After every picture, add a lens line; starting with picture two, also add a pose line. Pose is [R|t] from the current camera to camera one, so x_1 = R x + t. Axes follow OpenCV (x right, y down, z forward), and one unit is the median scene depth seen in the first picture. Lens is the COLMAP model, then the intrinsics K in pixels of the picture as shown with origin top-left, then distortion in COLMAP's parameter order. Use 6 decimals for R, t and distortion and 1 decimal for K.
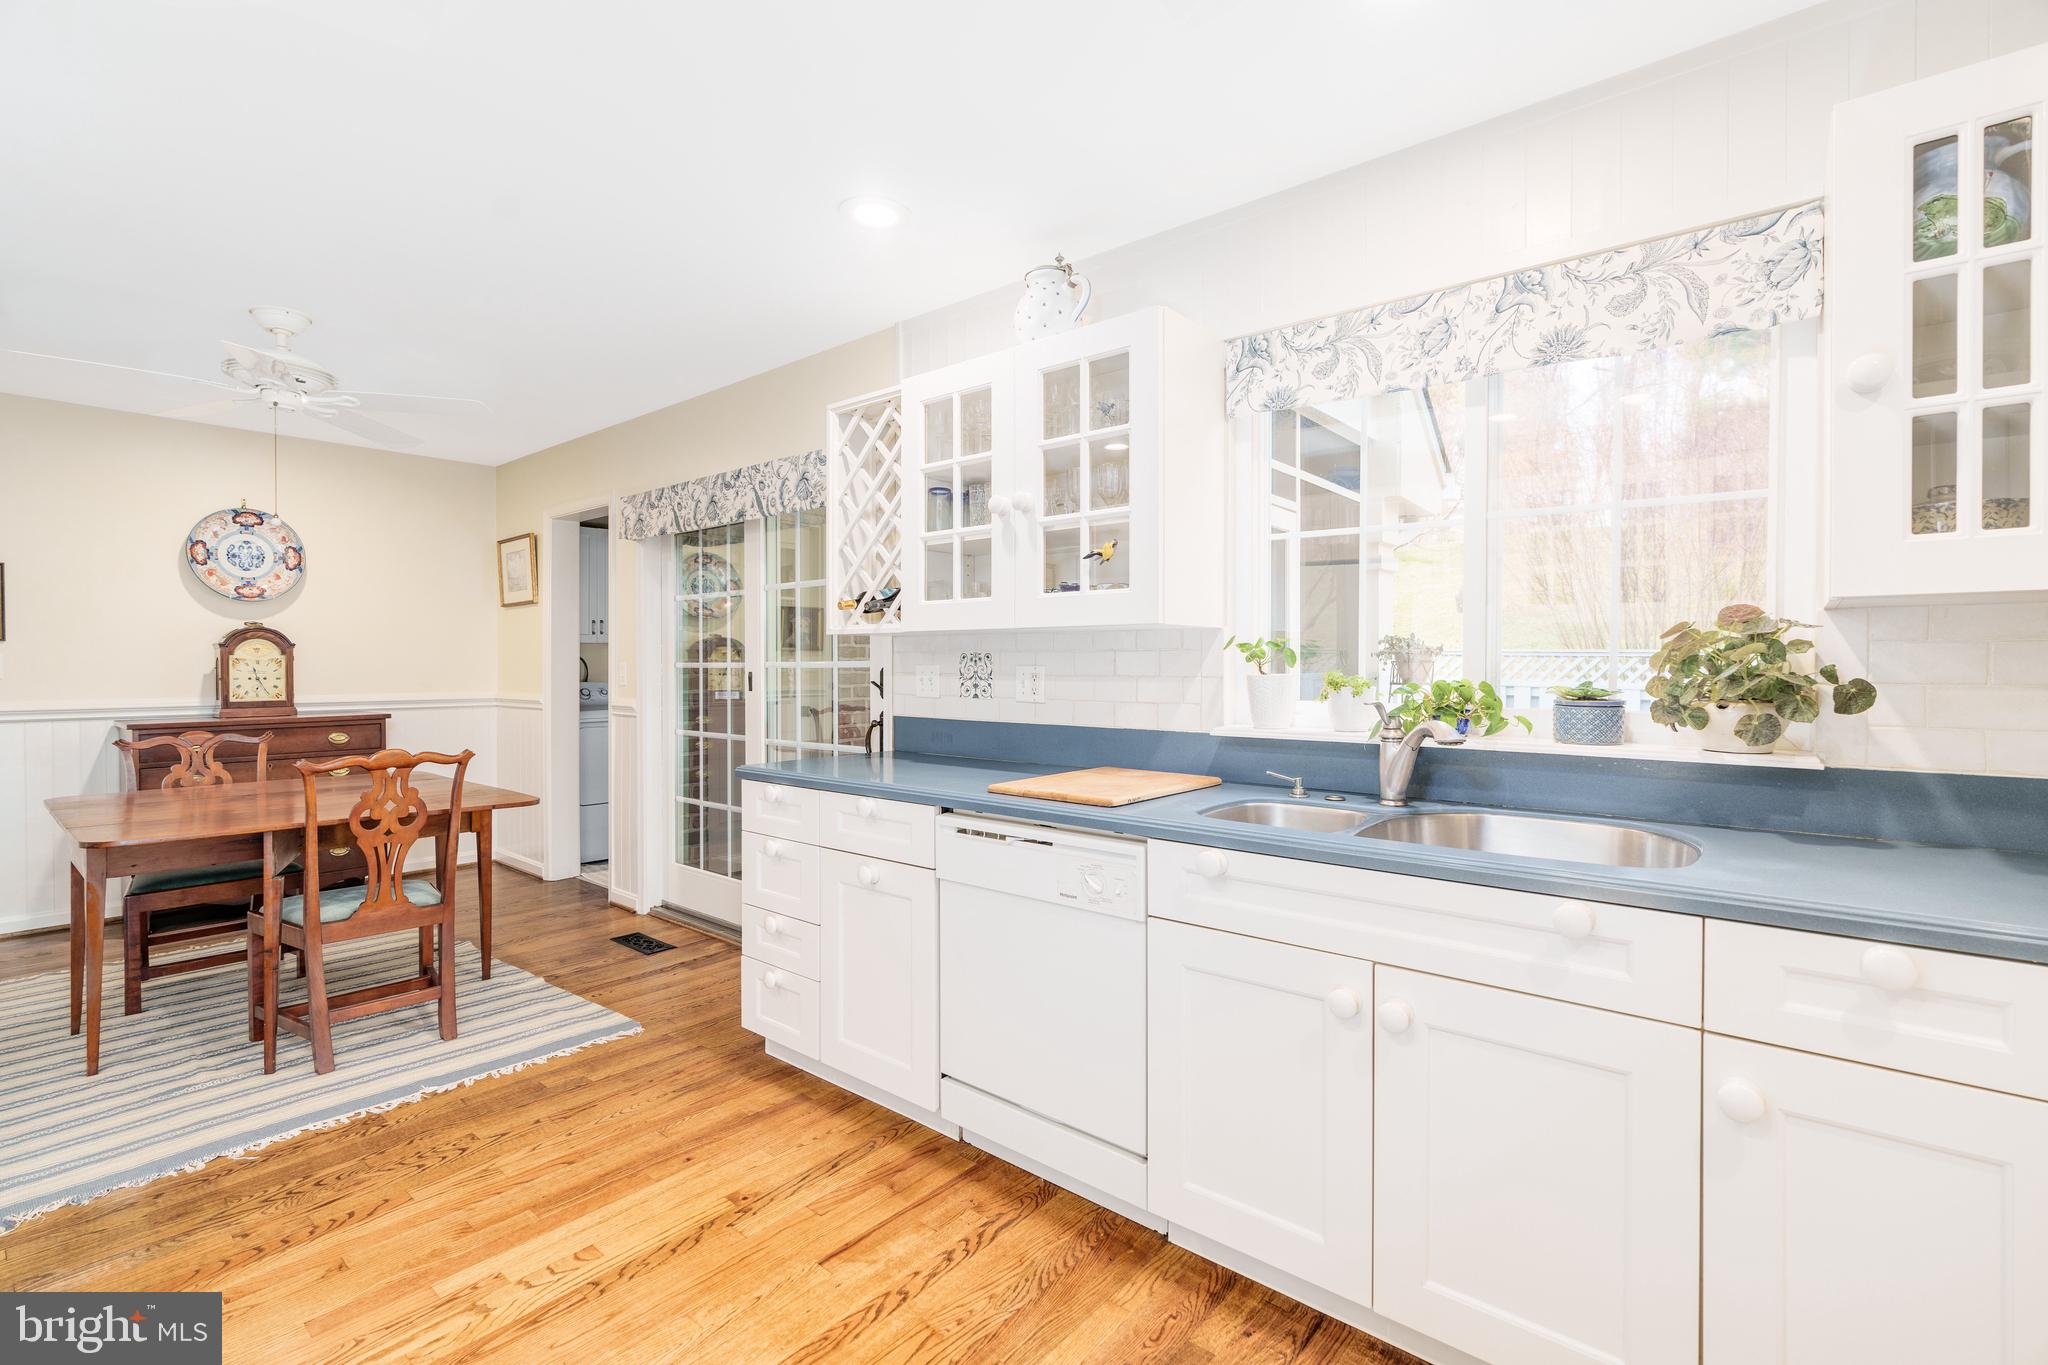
lens RADIAL K [[923.9, 0, 1035.5], [0, 923.9, 676.7], [0, 0, 1]] dist [-0.006804, 0.001125]
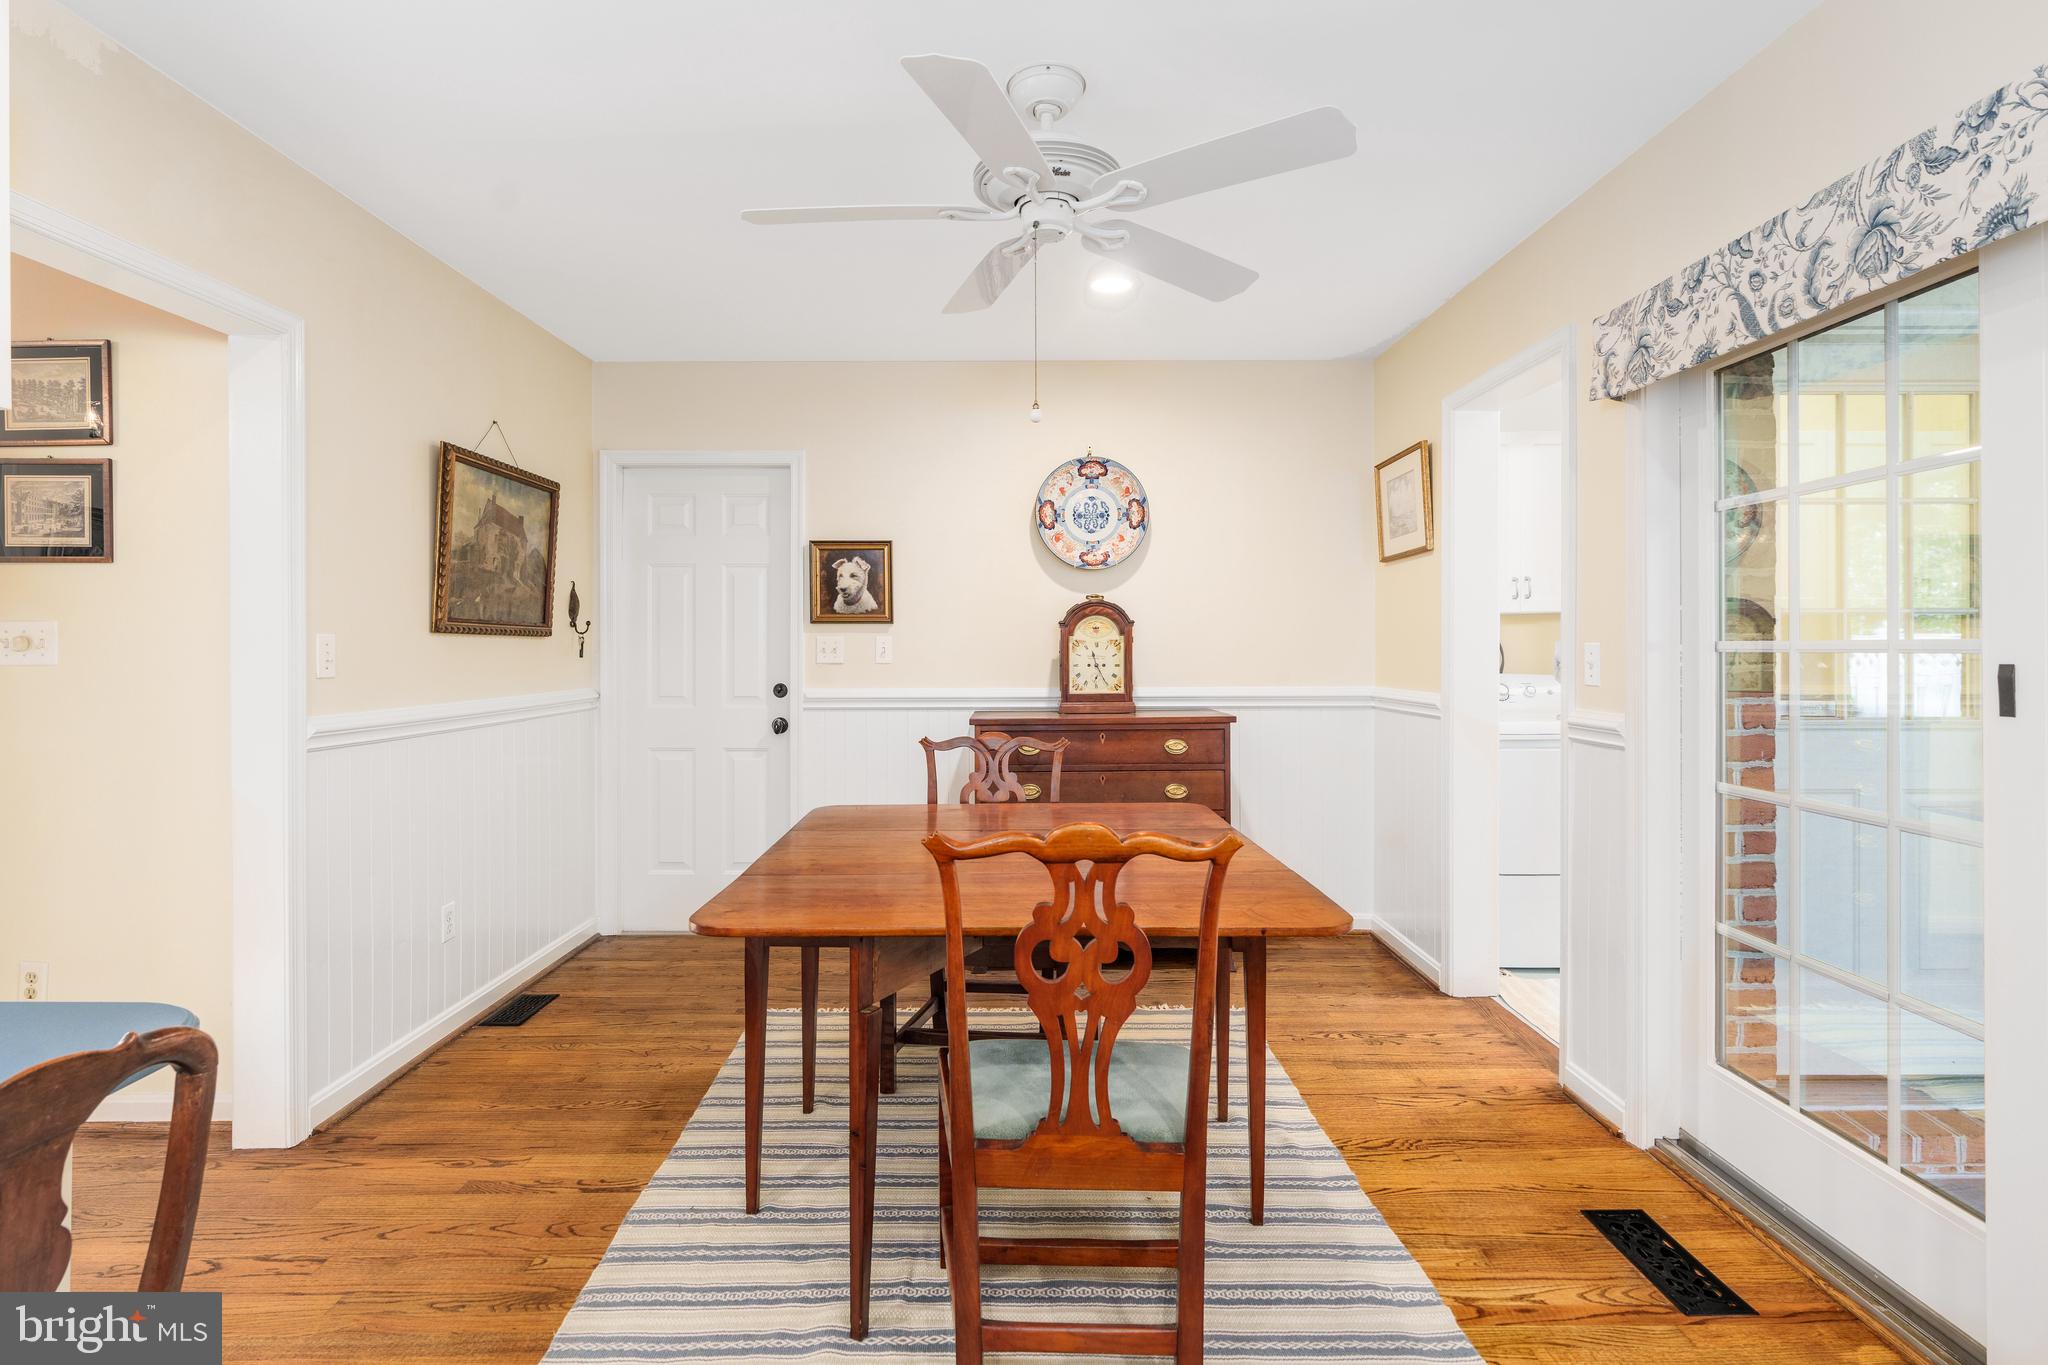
lens RADIAL K [[1001.6, 0, 1013.2], [0, 1001.6, 648.5], [0, 0, 1]] dist [-0.003692, -0.000134]
pose [[0.636868, -0.002387, -0.770969, -0.223190], [-0.005538, 0.999955, -0.007670, -0.005653], [0.770953, 0.009154, 0.636827, 0.392419]]
